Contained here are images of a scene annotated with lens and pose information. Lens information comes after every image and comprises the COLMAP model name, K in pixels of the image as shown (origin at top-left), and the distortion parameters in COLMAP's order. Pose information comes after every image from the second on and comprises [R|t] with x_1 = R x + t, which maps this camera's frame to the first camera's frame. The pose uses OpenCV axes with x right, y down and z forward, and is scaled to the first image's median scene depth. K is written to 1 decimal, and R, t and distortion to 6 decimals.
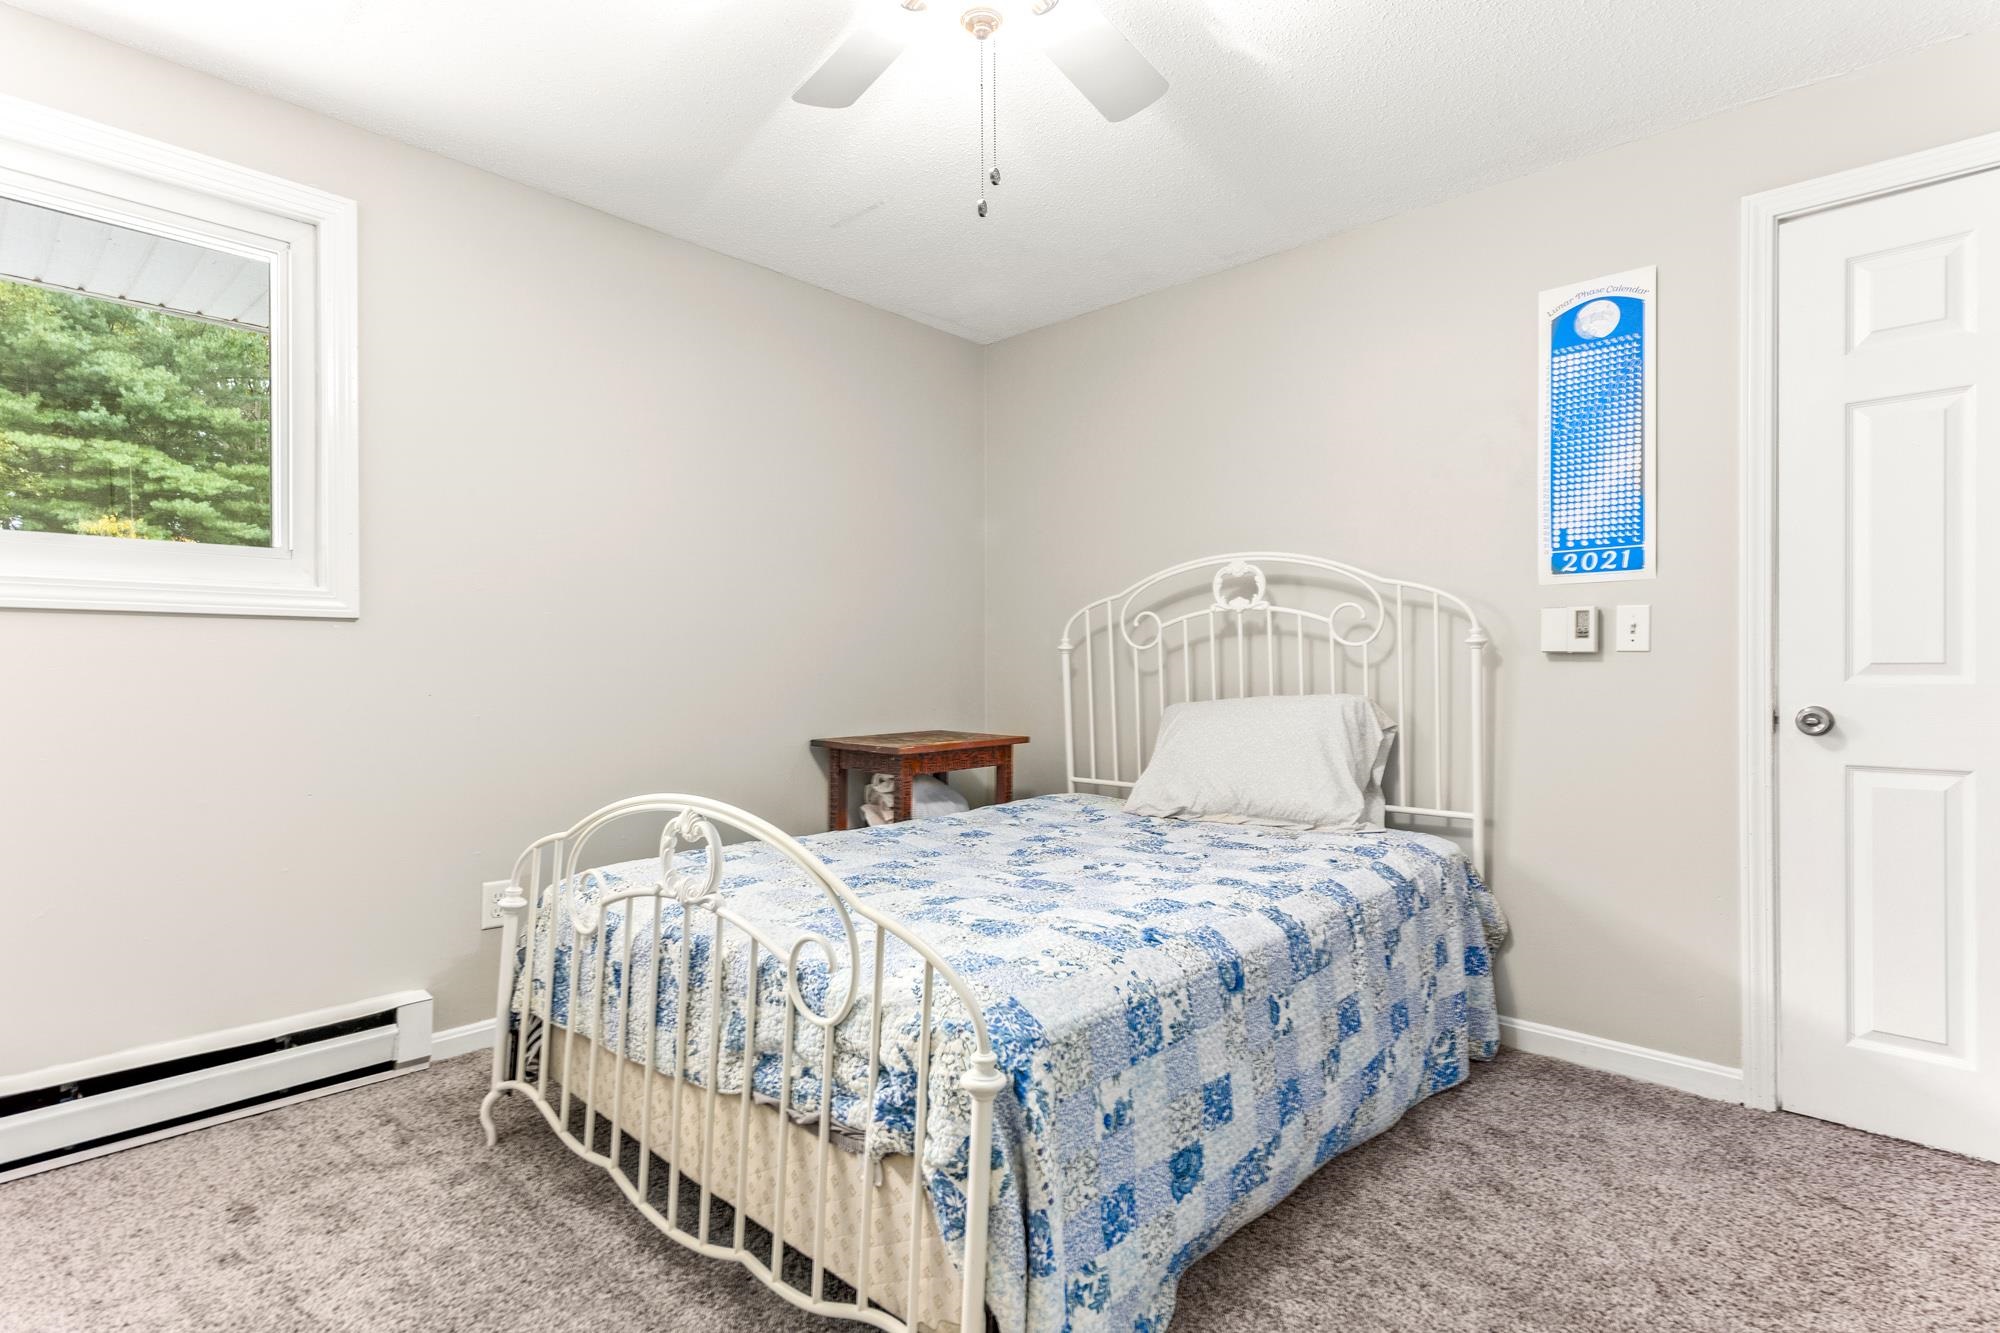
lens RADIAL K [[966.5, 0, 1000.6], [0, 966.5, 662.9], [0, 0, 1]] dist [0.001370, -0.000190]
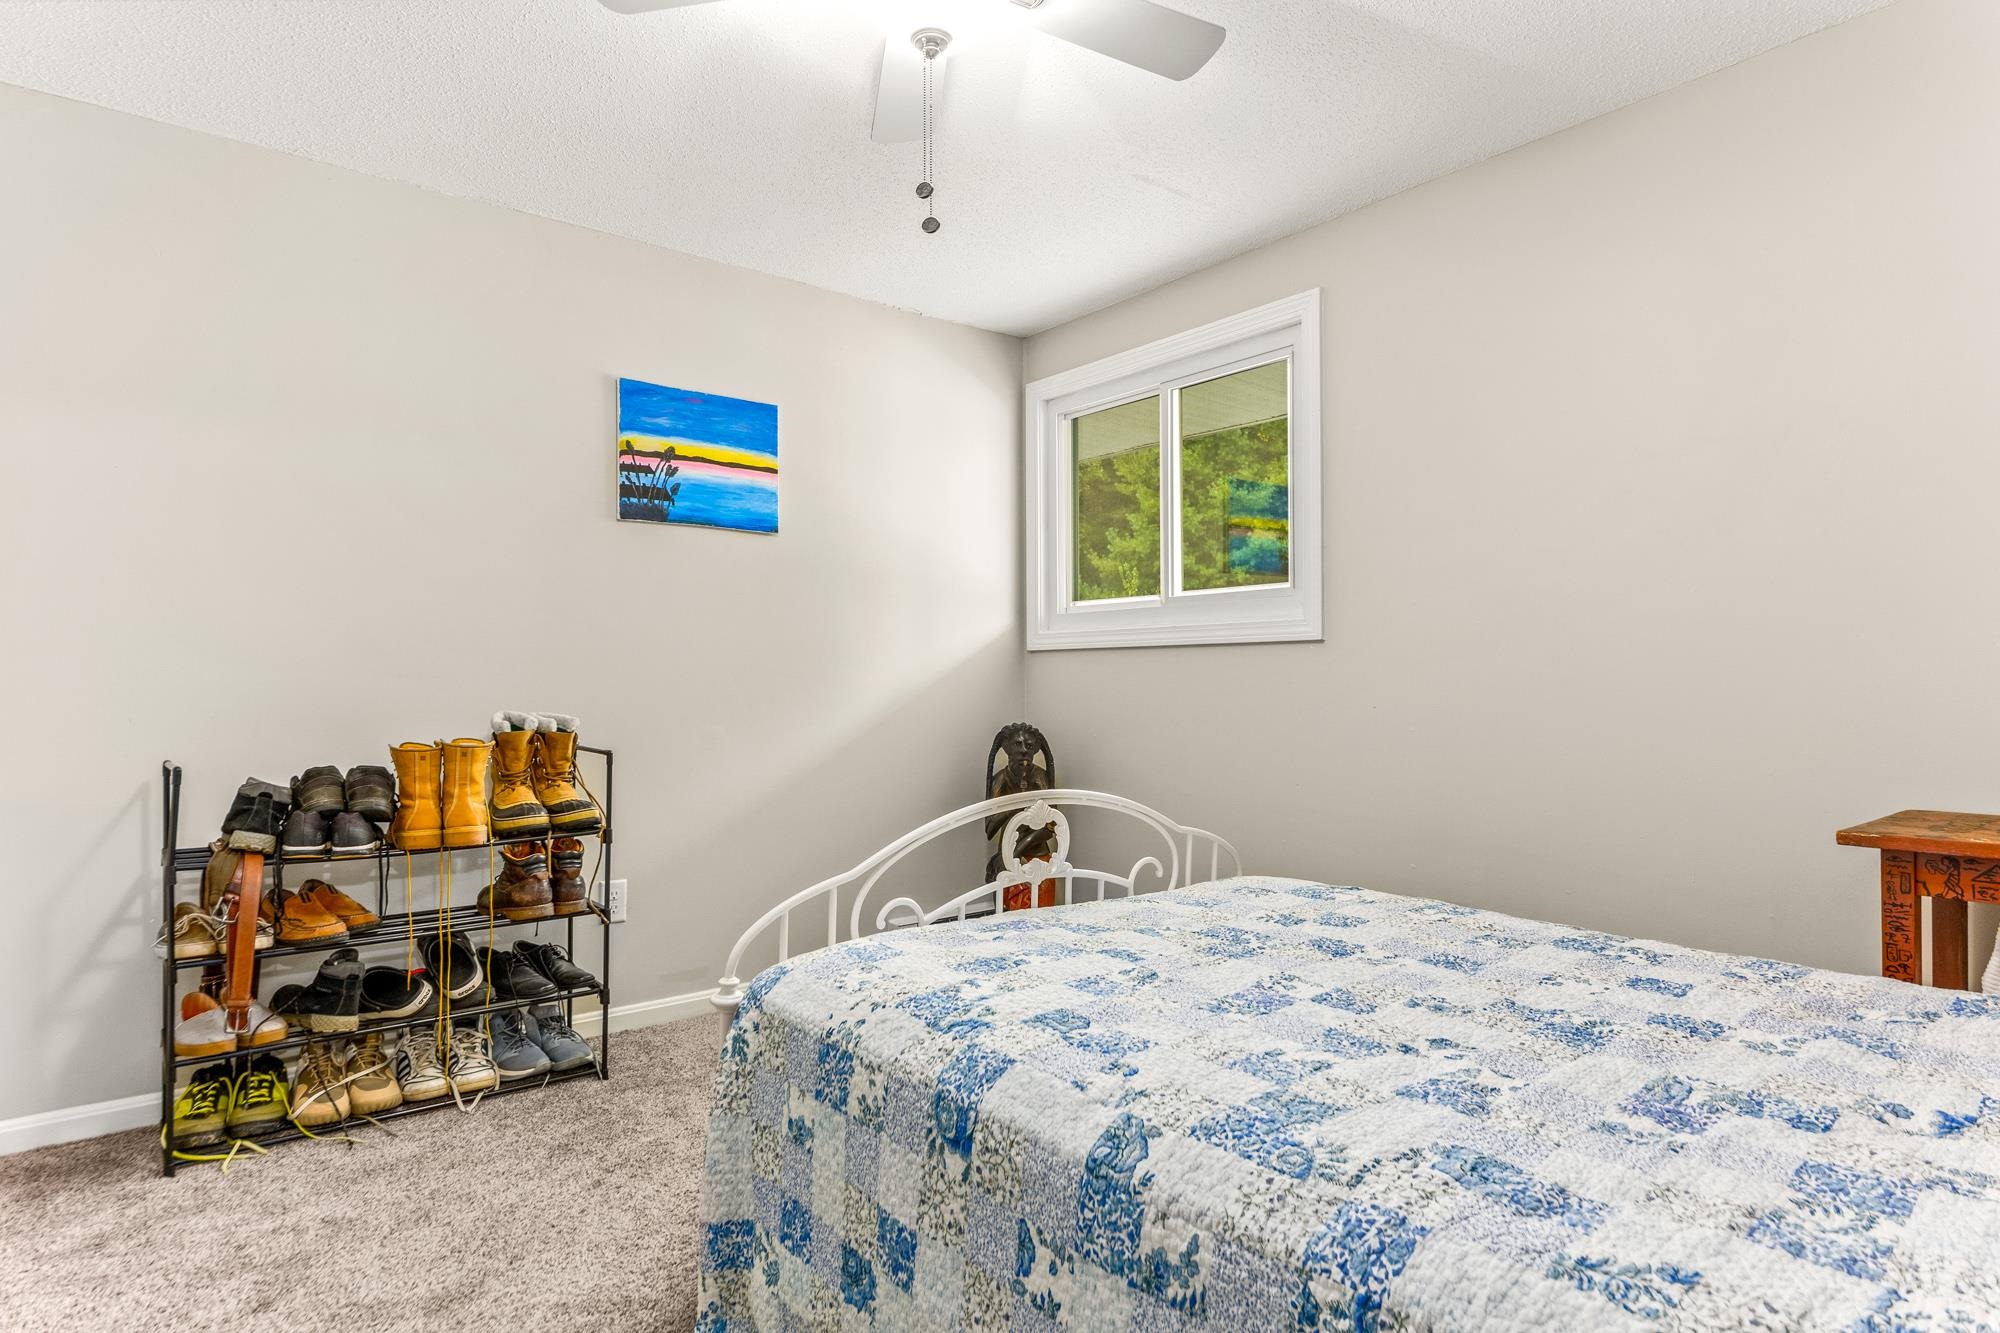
lens RADIAL K [[1109.6, 0, 1003.7], [0, 1109.6, 670.4], [0, 0, 1]] dist [-0.001875, 0.001296]
pose [[-0.137460, -0.011146, -0.990445, 1.137747], [0.006283, 0.999907, -0.012125, 0.007566], [0.990487, -0.007890, -0.137377, 1.265774]]
